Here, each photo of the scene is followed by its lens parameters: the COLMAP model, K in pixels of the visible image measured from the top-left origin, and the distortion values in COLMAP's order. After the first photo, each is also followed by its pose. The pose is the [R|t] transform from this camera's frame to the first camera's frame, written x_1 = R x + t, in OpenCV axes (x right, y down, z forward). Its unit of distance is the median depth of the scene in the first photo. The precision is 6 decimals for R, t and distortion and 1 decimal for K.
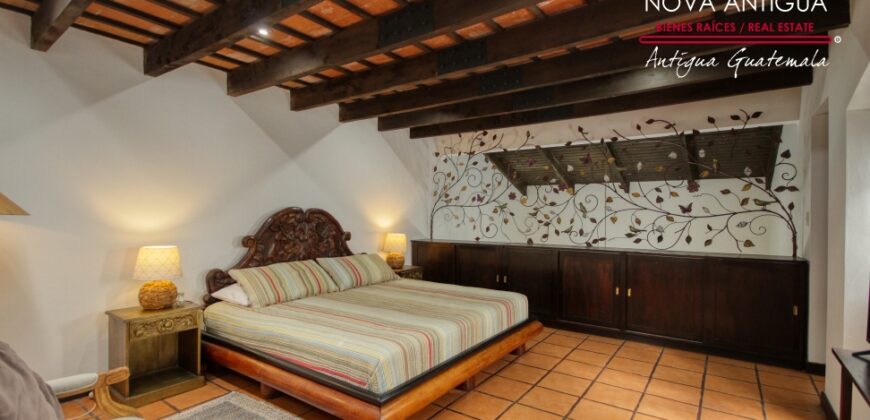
lens RADIAL K [[402.9, 0, 438.7], [0, 402.9, 213.6], [0, 0, 1]] dist [-0.005585, 0.000593]
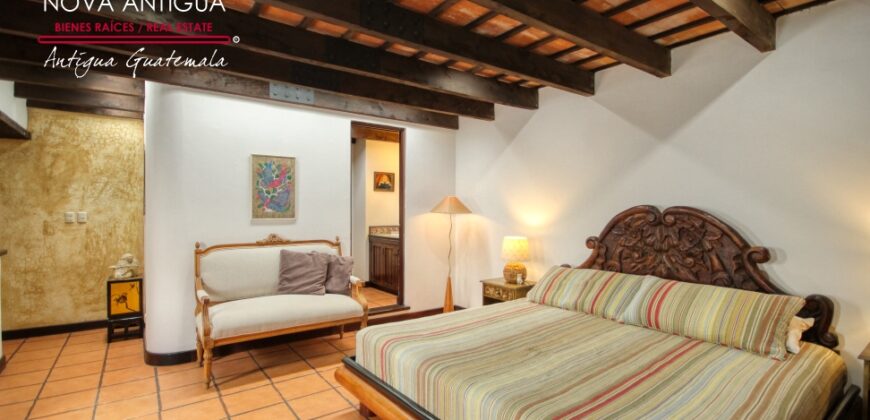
lens RADIAL K [[402.9, 0, 438.8], [0, 402.9, 208.9], [0, 0, 1]] dist [-0.005585, 0.000593]
pose [[-0.305761, -0.011550, -0.952038, 0.493641], [-0.001287, 0.999931, -0.011717, 0.000257], [0.952107, -0.002358, -0.305755, 0.859605]]
